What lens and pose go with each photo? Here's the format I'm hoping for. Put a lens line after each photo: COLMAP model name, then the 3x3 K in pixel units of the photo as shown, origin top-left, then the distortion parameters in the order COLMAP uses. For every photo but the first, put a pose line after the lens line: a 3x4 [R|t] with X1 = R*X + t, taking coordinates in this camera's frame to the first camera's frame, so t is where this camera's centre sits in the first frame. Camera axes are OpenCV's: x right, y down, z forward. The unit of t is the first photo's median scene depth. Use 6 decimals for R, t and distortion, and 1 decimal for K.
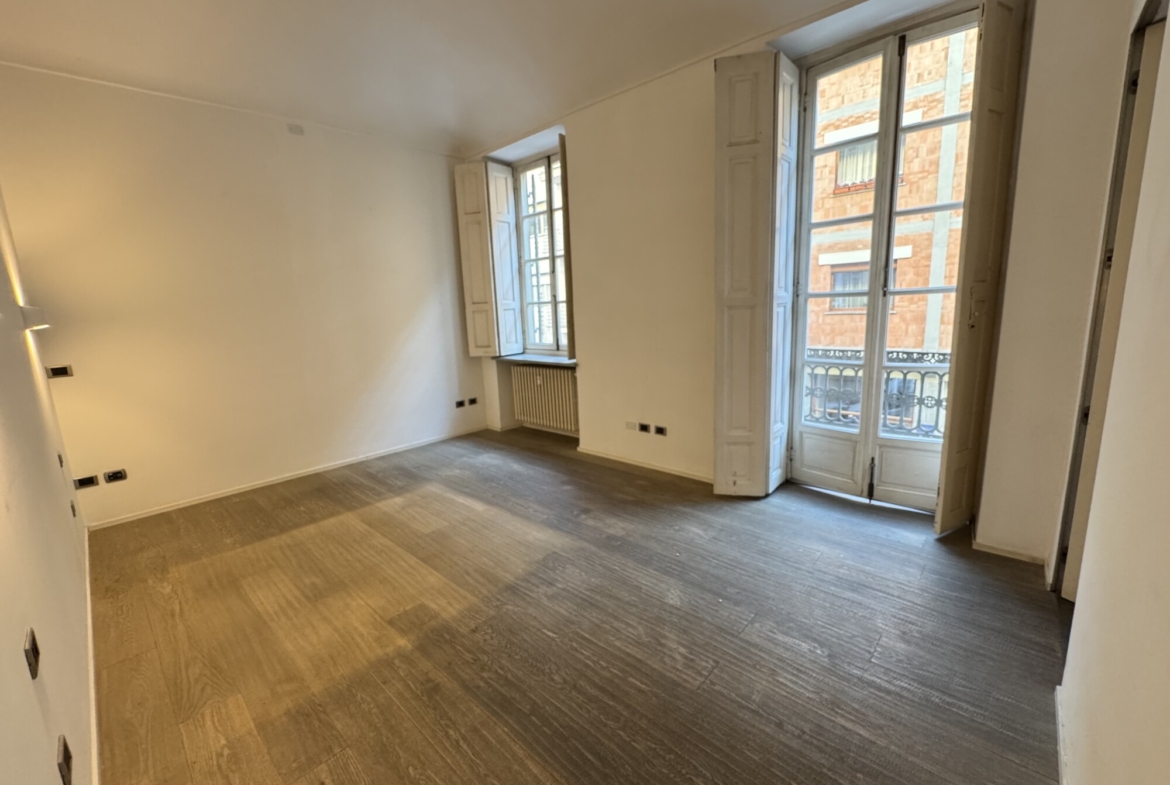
lens RADIAL K [[470.3, 0, 585.0], [0, 470.3, 392.5], [0, 0, 1]] dist [-0.001119, 0.000156]
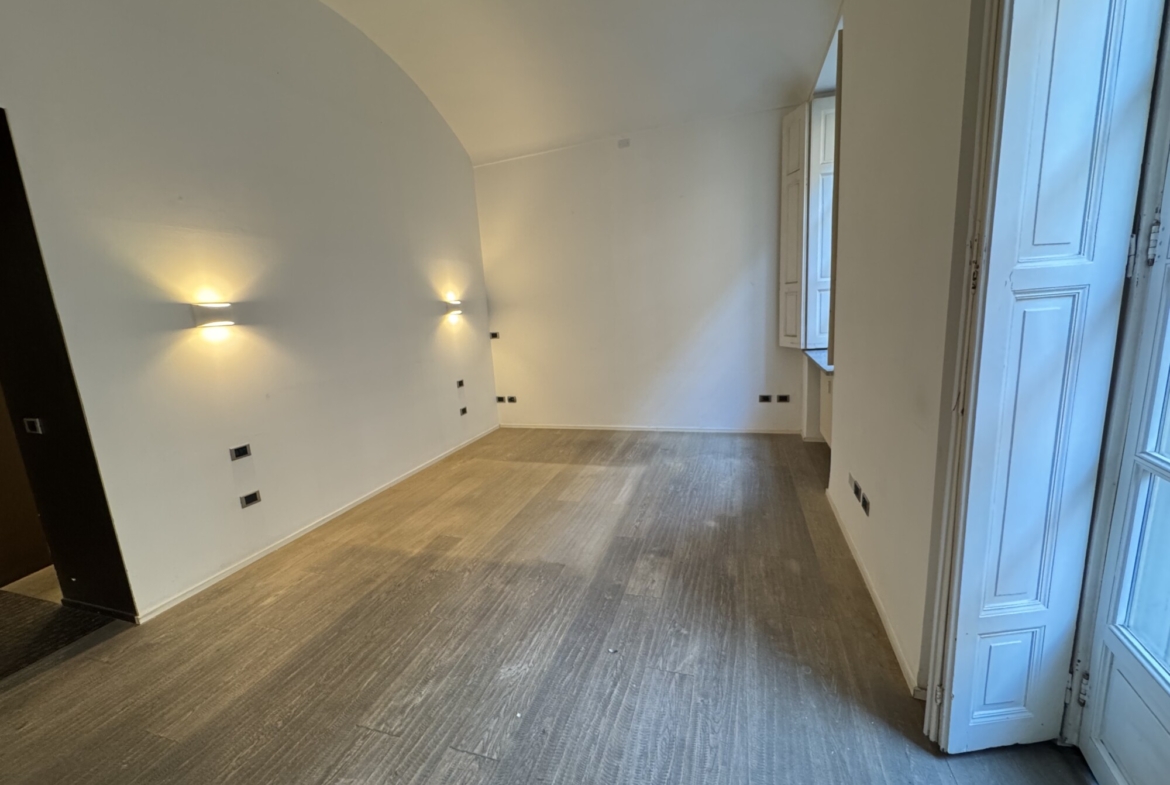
lens RADIAL K [[470.3, 0, 585.0], [0, 470.3, 392.5], [0, 0, 1]] dist [-0.001119, 0.000156]
pose [[0.422724, 0.179079, -0.888389, 0.596796], [-0.119435, 0.982740, 0.141267, -0.113953], [0.898354, 0.046388, 0.436816, 0.497839]]
